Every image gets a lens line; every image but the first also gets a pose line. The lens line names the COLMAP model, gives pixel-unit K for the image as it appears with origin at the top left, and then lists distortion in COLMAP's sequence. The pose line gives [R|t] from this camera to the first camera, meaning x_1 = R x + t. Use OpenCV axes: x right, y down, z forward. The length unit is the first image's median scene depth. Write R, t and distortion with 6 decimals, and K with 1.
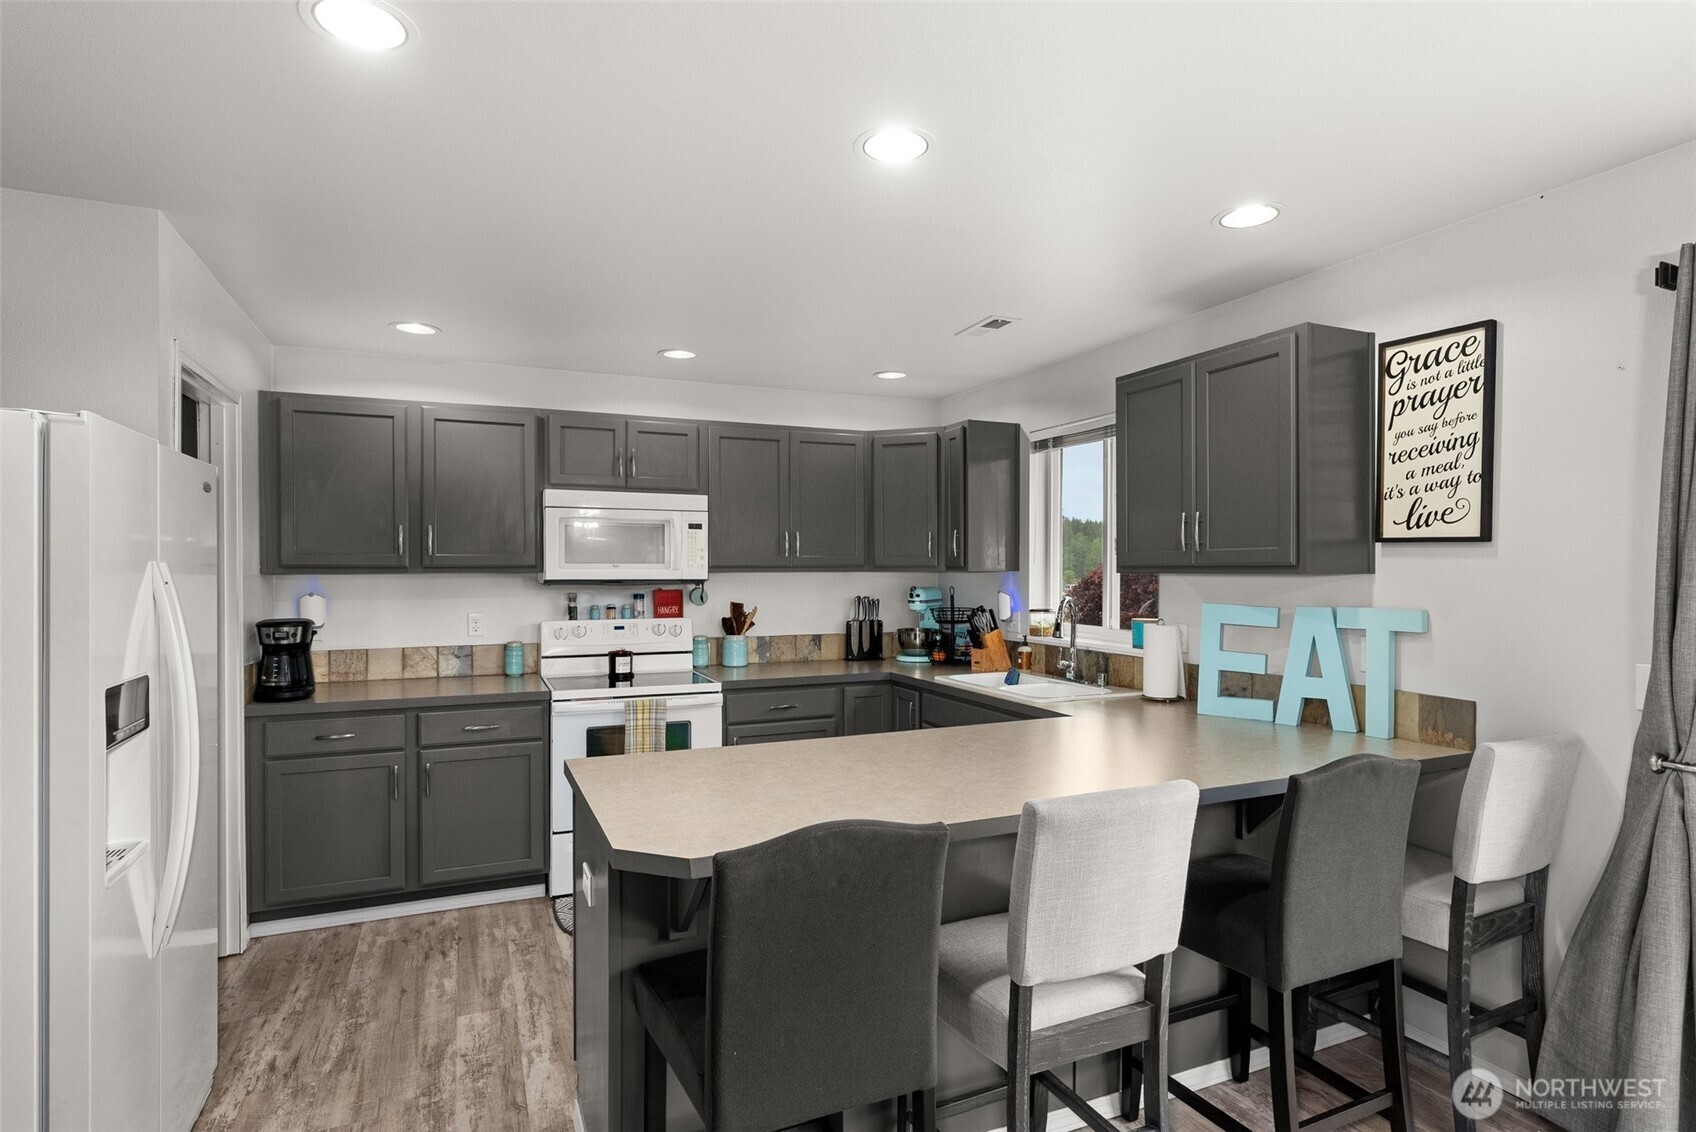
lens RADIAL K [[870.0, 0, 844.6], [0, 870.0, 579.5], [0, 0, 1]] dist [-0.003674, 0.000518]
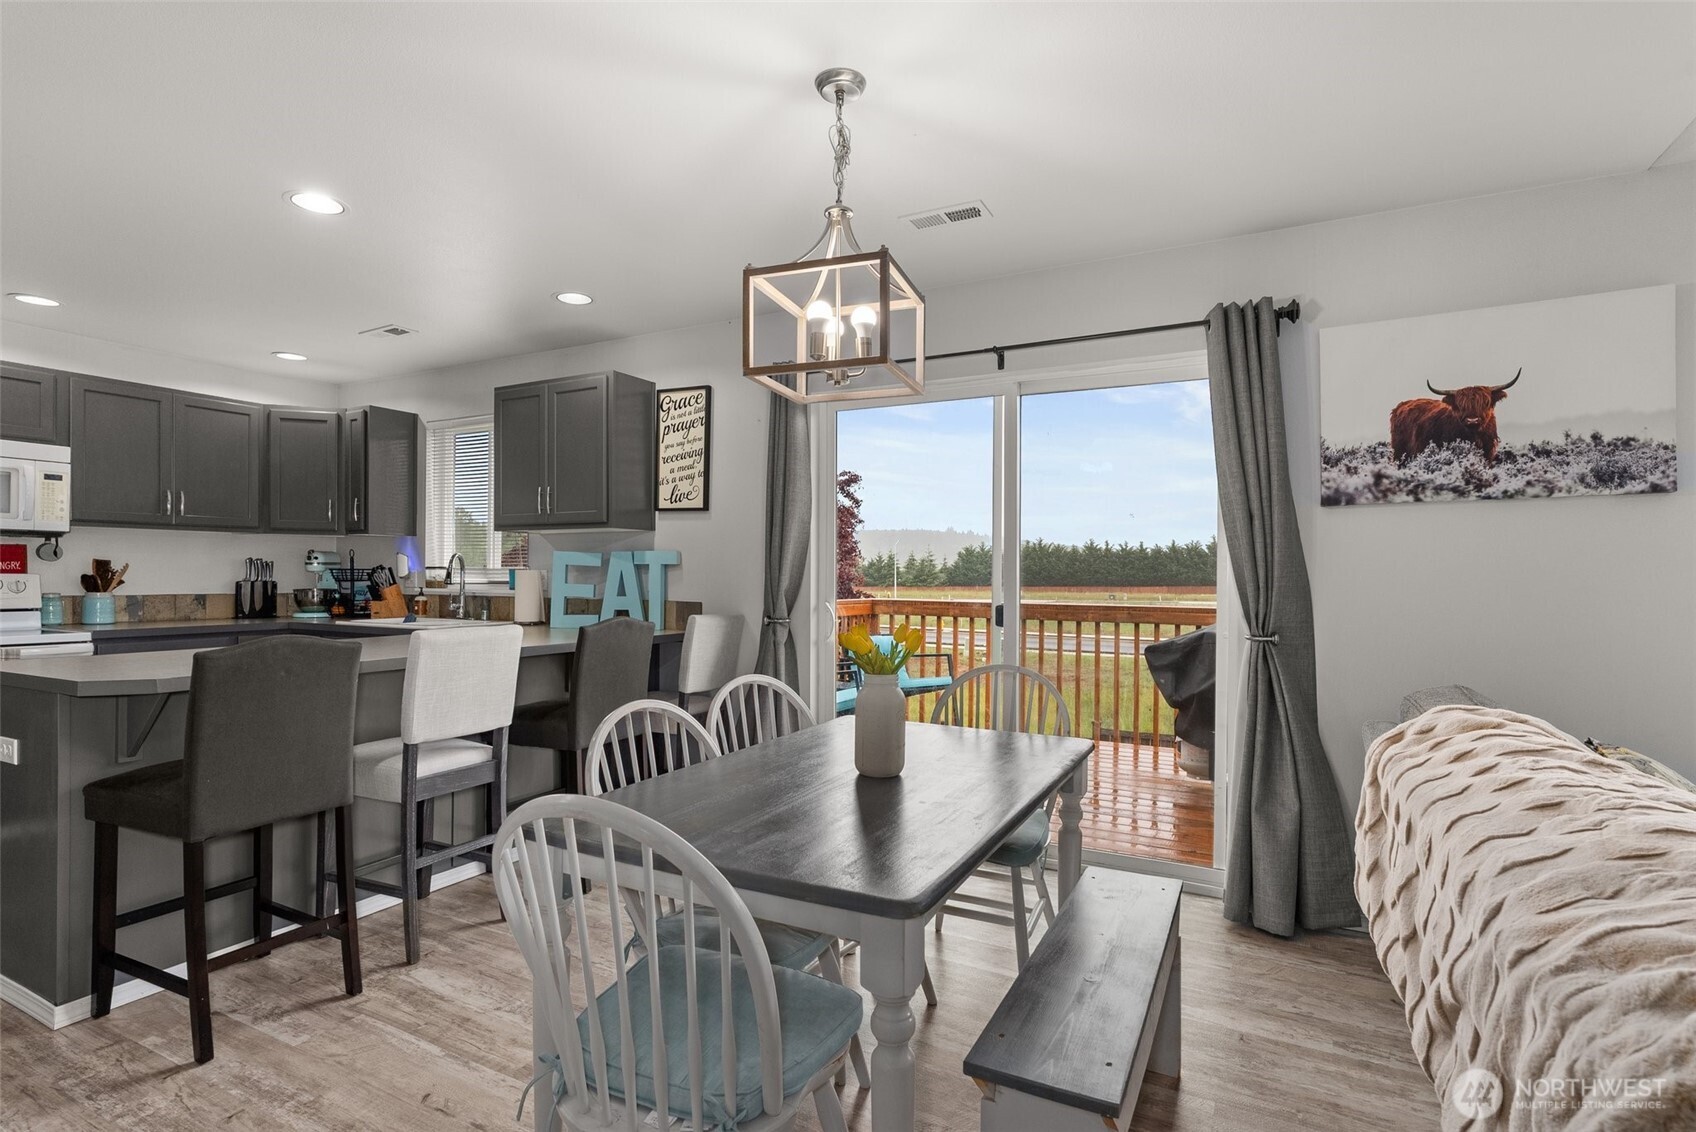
lens RADIAL K [[828.2, 0, 841.2], [0, 828.2, 572.1], [0, 0, 1]] dist [-0.004013, 0.000626]
pose [[0.785898, 0.006661, 0.618320, -0.058565], [0.001492, 0.999919, -0.012669, 0.071906], [-0.618354, 0.010879, 0.785824, -0.341738]]
